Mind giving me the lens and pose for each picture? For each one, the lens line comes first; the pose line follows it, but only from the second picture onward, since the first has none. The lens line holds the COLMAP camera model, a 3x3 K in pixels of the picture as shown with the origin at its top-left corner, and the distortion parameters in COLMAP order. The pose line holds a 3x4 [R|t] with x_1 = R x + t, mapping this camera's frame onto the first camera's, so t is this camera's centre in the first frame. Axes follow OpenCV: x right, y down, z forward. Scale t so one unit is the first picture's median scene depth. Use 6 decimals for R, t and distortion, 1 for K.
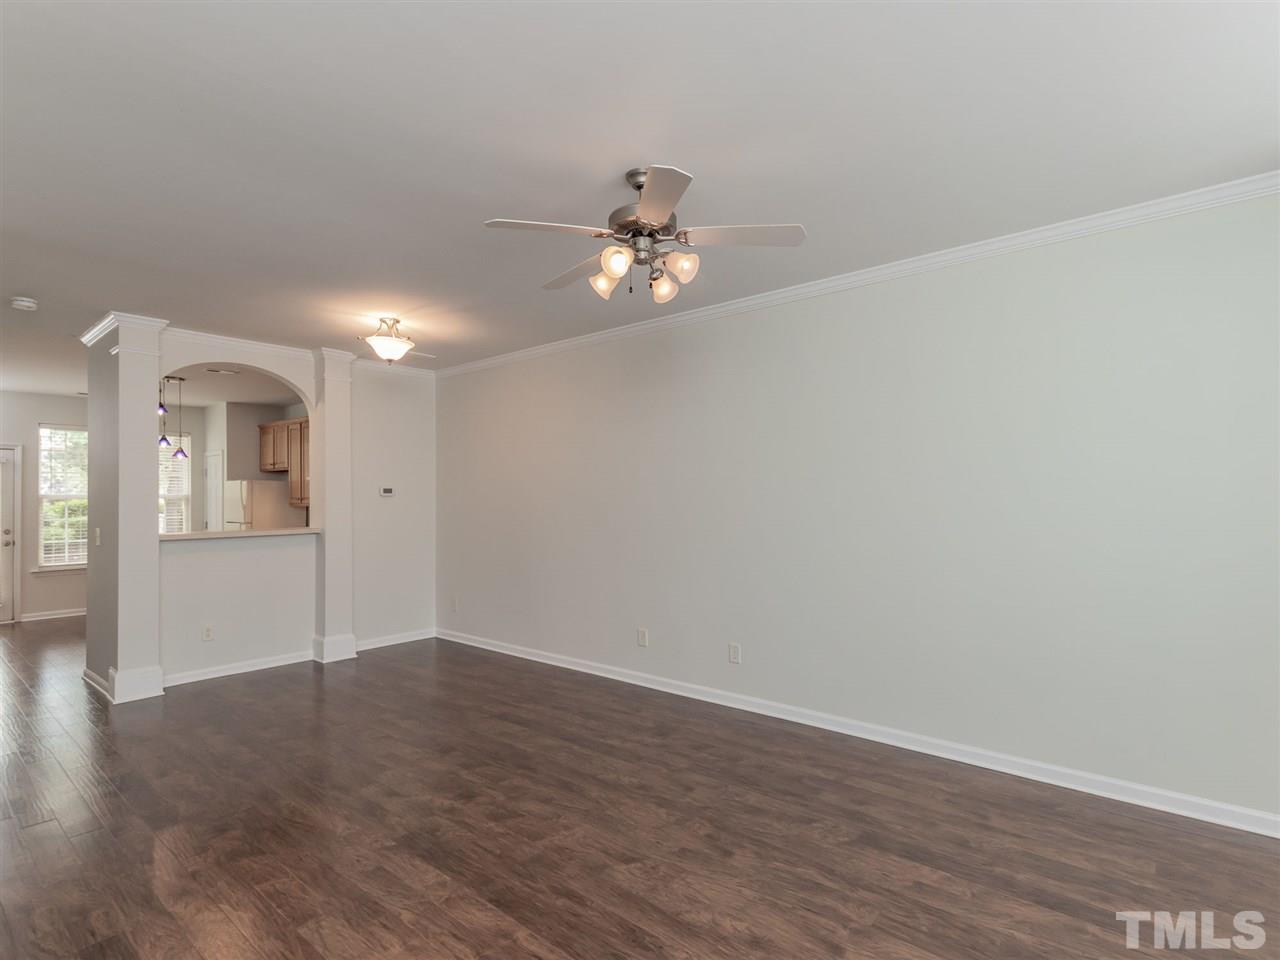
lens RADIAL K [[684.3, 0, 666.0], [0, 684.3, 499.2], [0, 0, 1]] dist [0.003175, -0.000219]
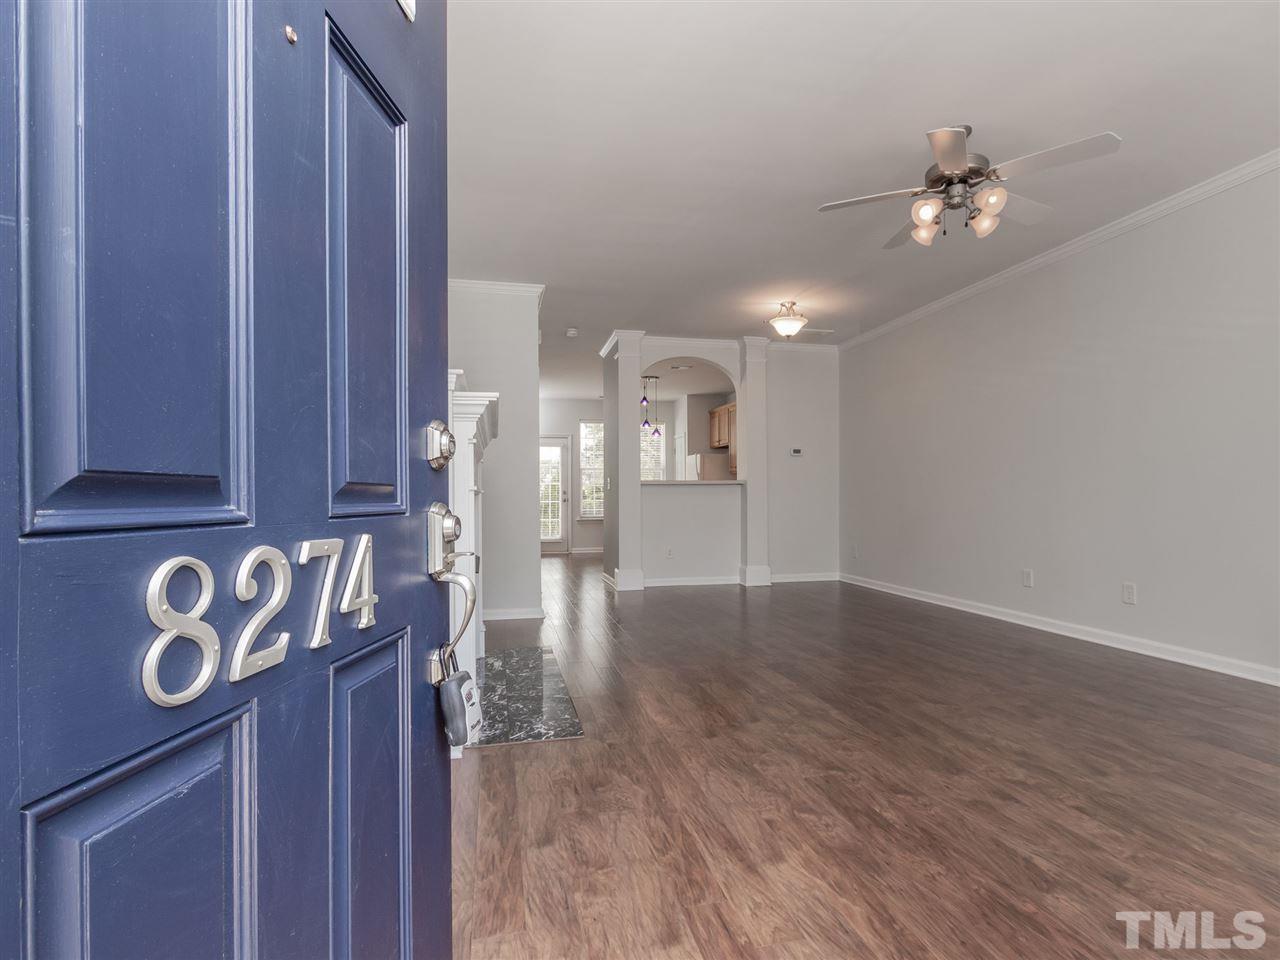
lens RADIAL K [[717.1, 0, 640.5], [0, 717.1, 499.5], [0, 0, 1]] dist [0.020679, 0.000032]
pose [[0.791139, -0.007777, -0.611587, 0.222431], [0.006541, 0.999970, -0.004254, 0.120213], [0.611601, -0.000634, 0.791166, -0.236375]]
